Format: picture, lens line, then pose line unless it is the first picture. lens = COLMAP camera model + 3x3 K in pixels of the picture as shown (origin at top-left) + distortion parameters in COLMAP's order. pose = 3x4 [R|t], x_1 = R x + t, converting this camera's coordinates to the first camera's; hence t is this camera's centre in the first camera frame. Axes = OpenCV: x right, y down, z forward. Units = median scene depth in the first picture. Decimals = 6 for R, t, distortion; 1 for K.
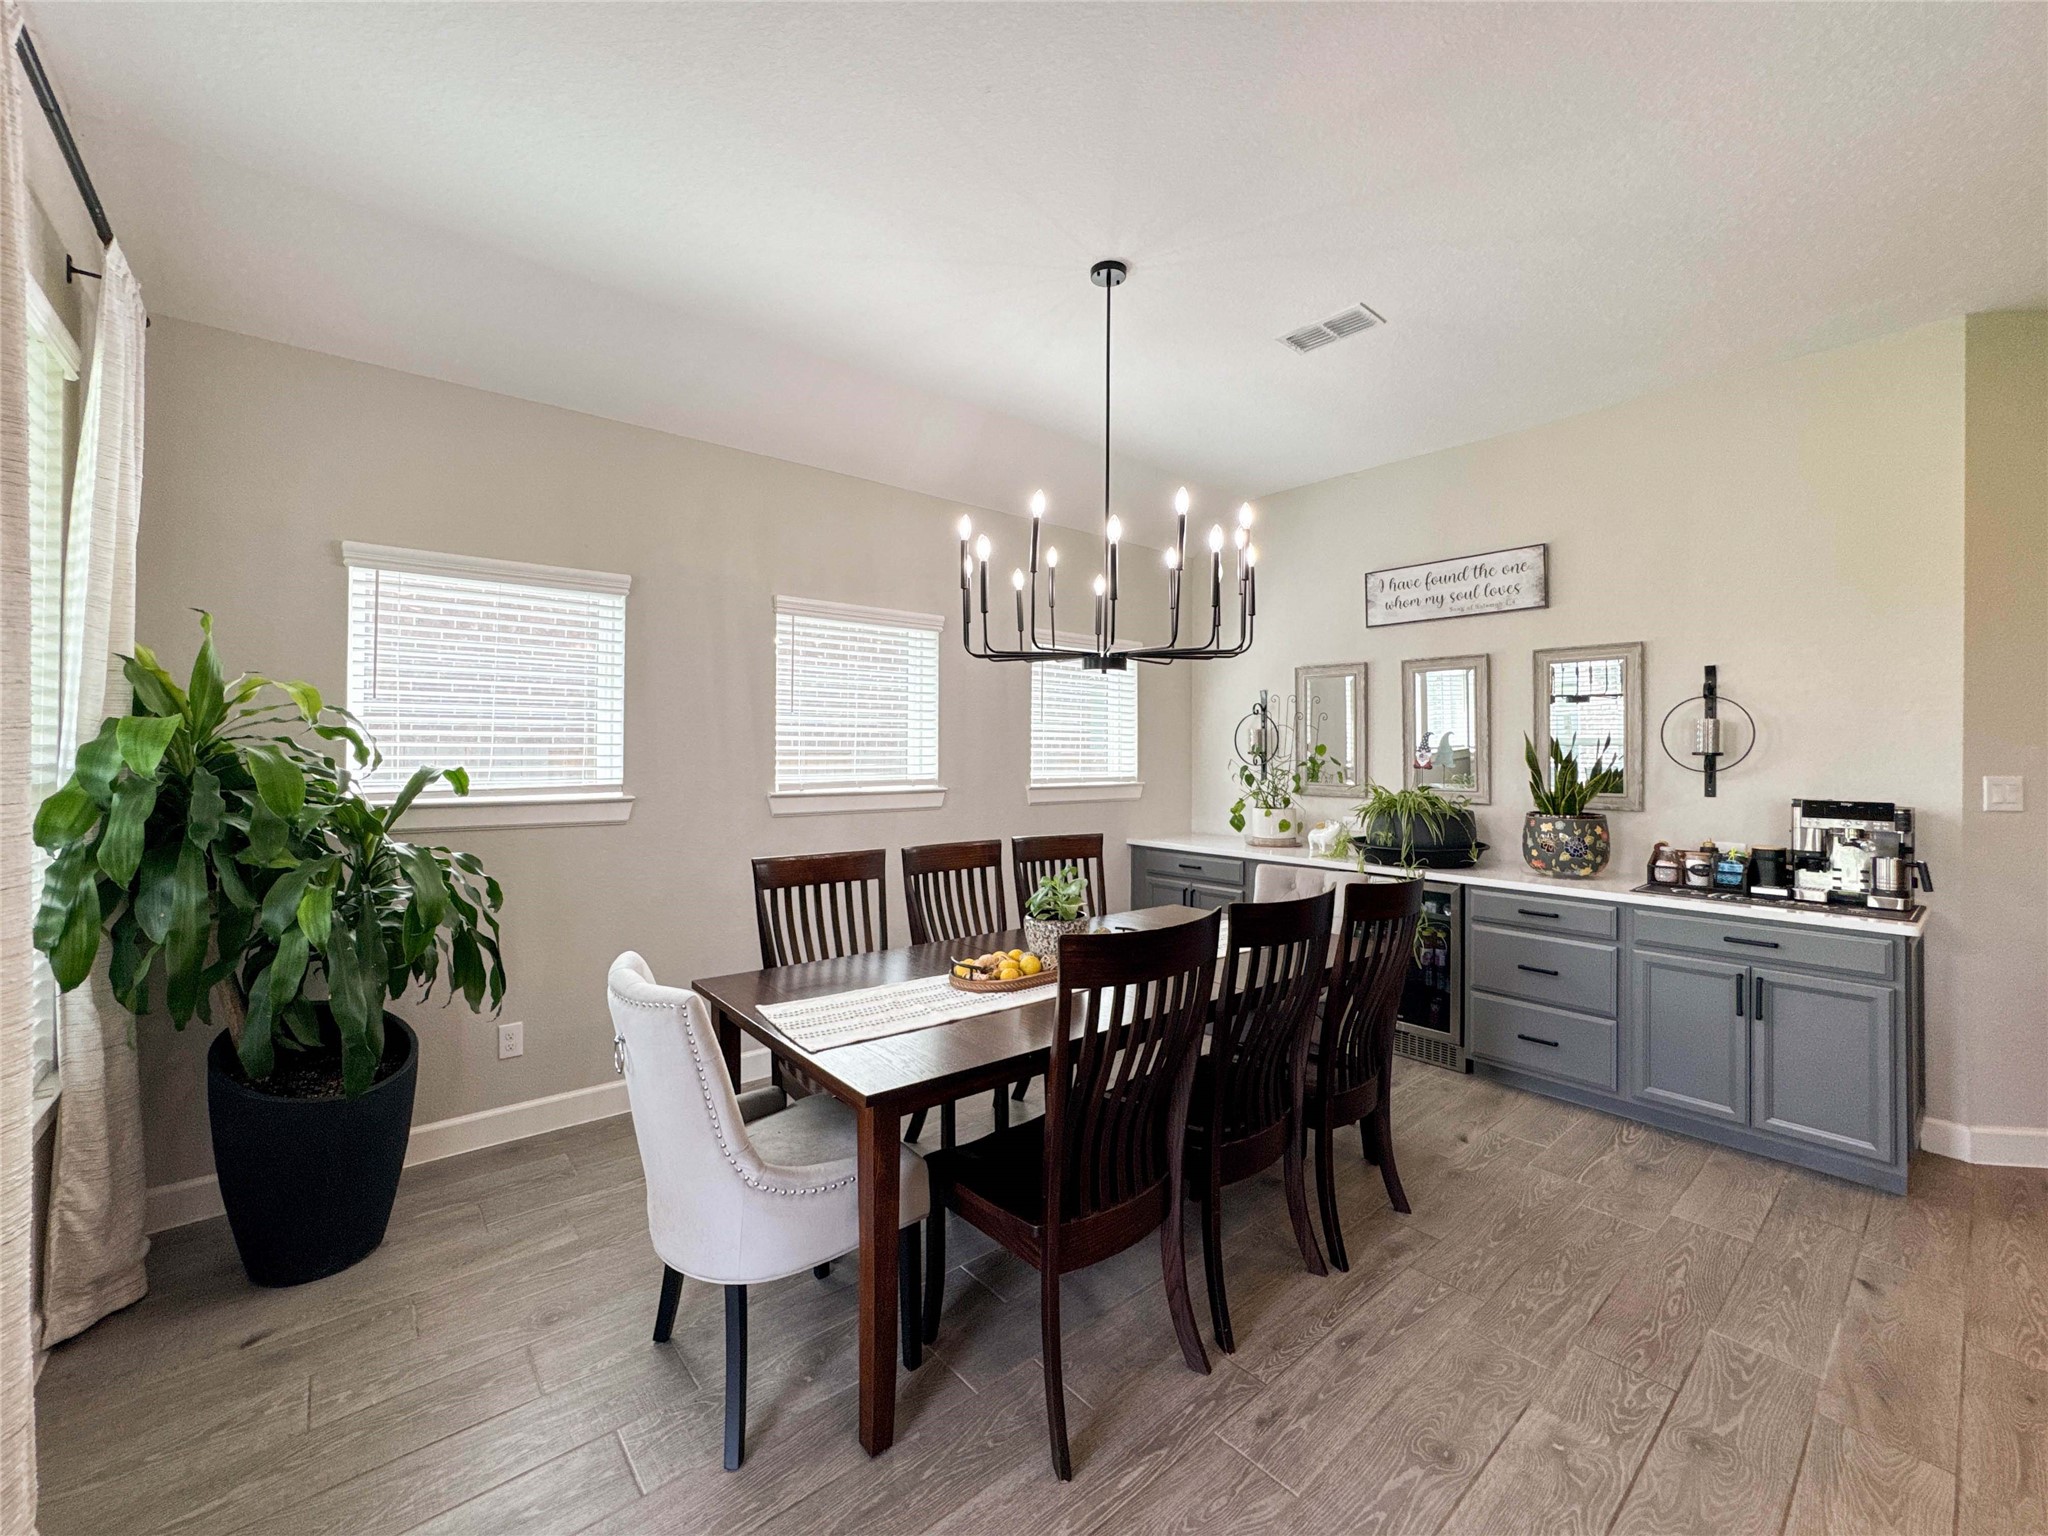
lens RADIAL K [[822.3, 0, 1024.0], [0, 822.3, 768.0], [0, 0, 1]] dist [-0.000106, 0.000007]
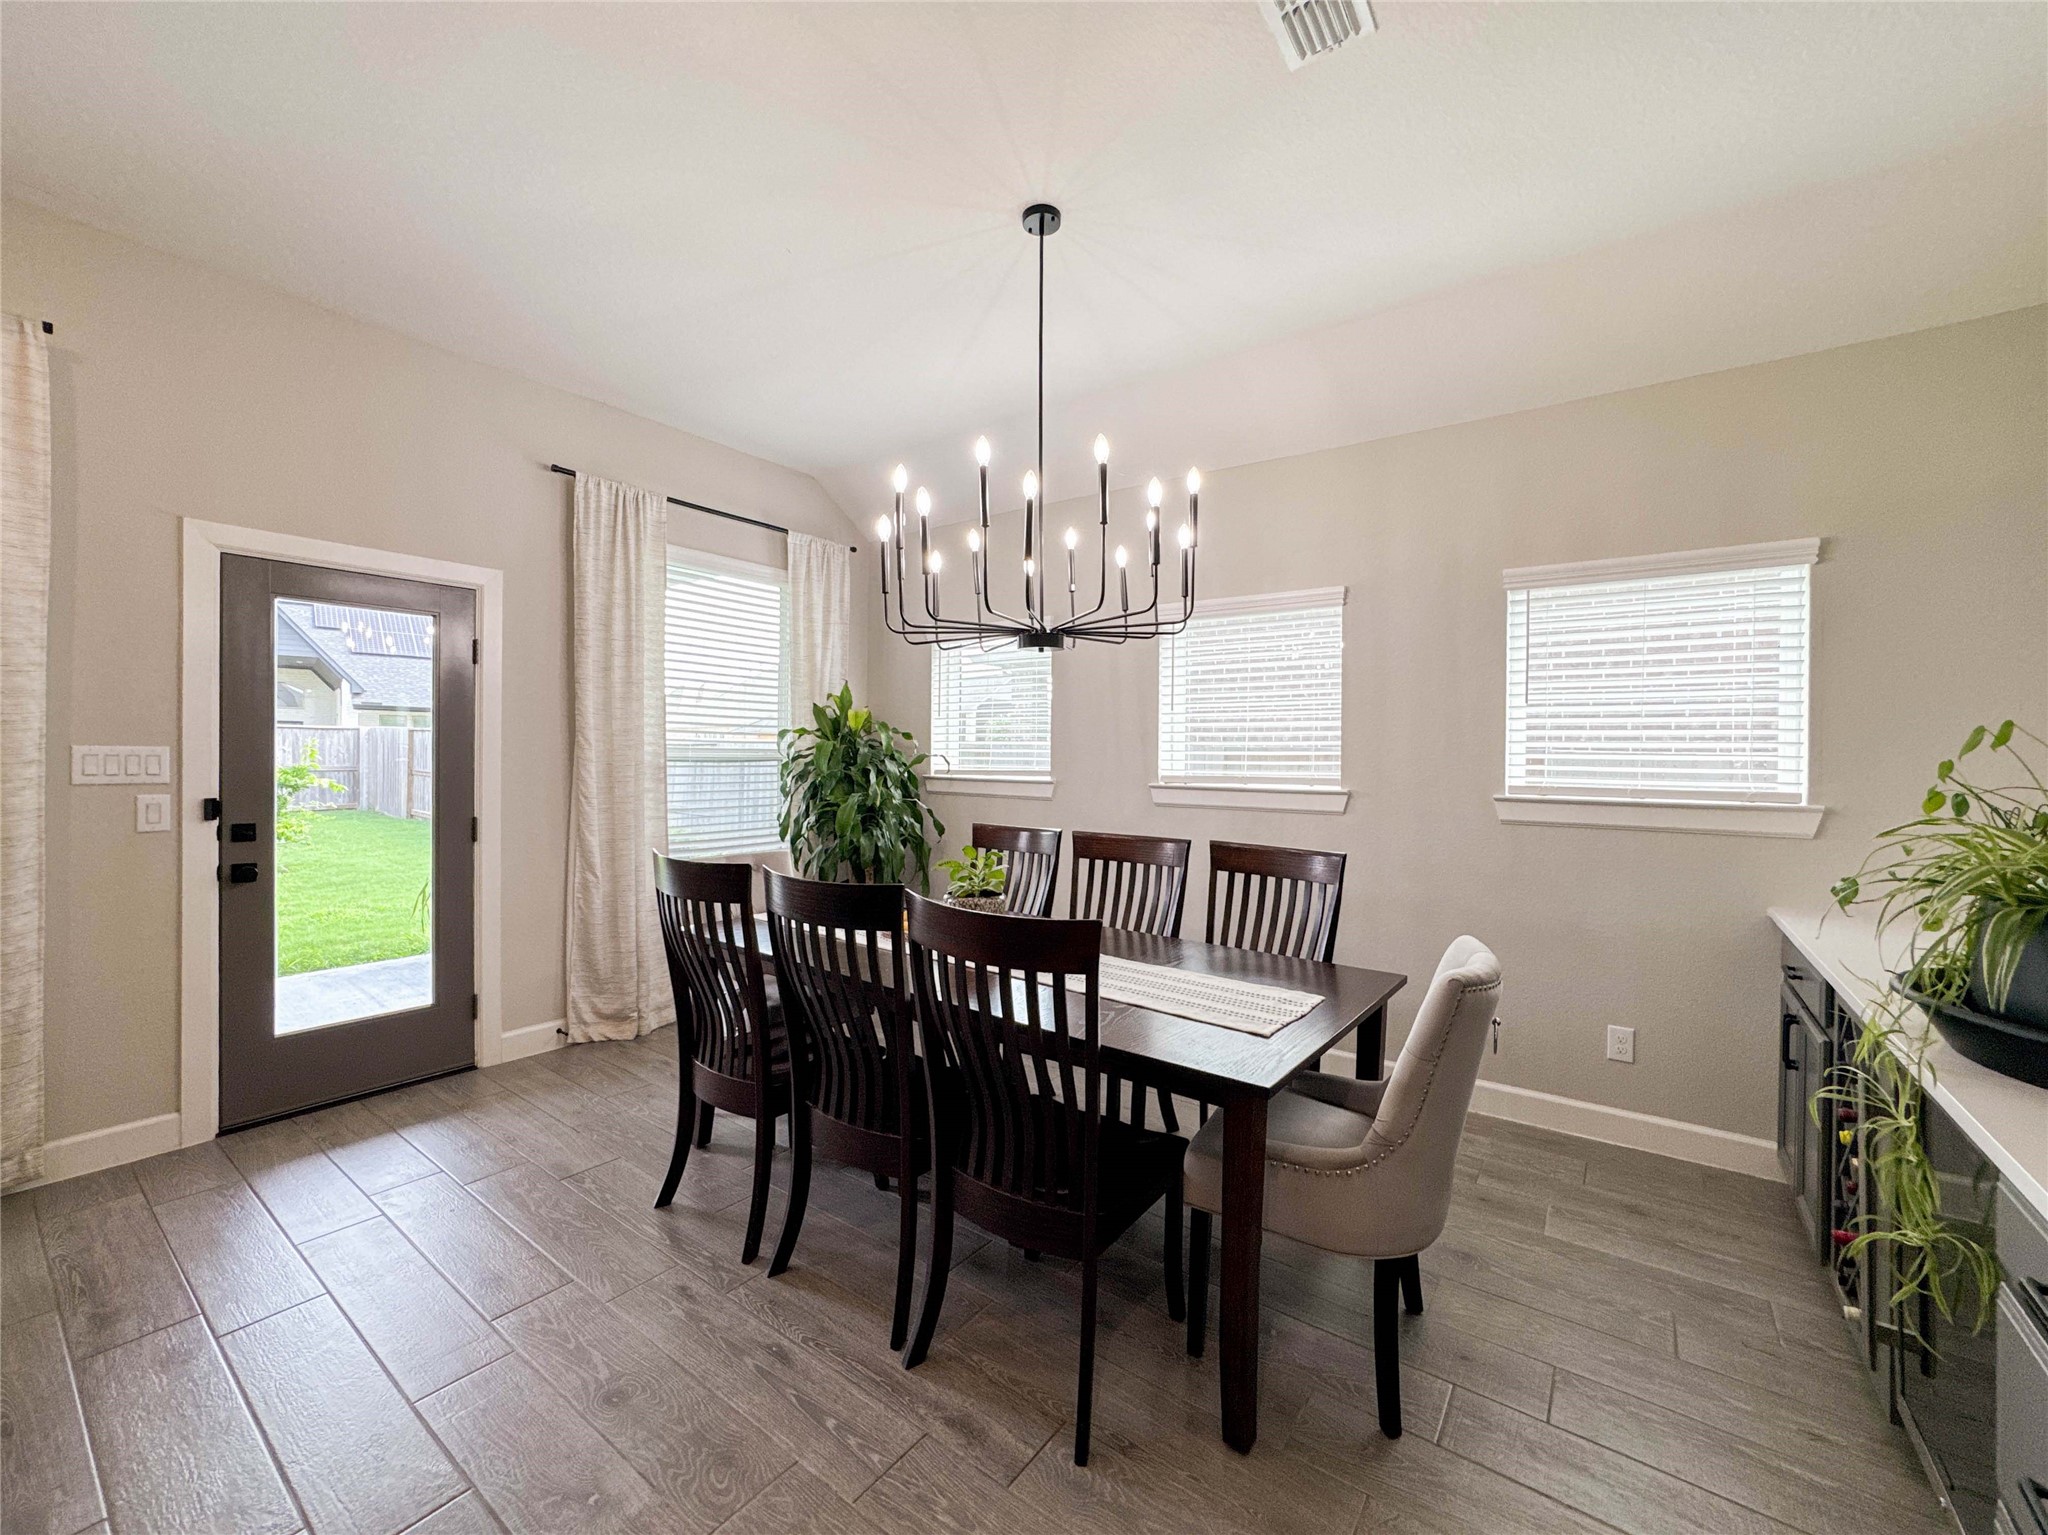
lens RADIAL K [[822.3, 0, 1024.0], [0, 822.3, 767.5], [0, 0, 1]] dist [-0.000106, 0.000007]
pose [[0.229167, 0.008427, -0.973351, 1.003633], [-0.023748, 0.999713, 0.003064, 0.012166], [0.973097, 0.022413, 0.229302, 0.764365]]
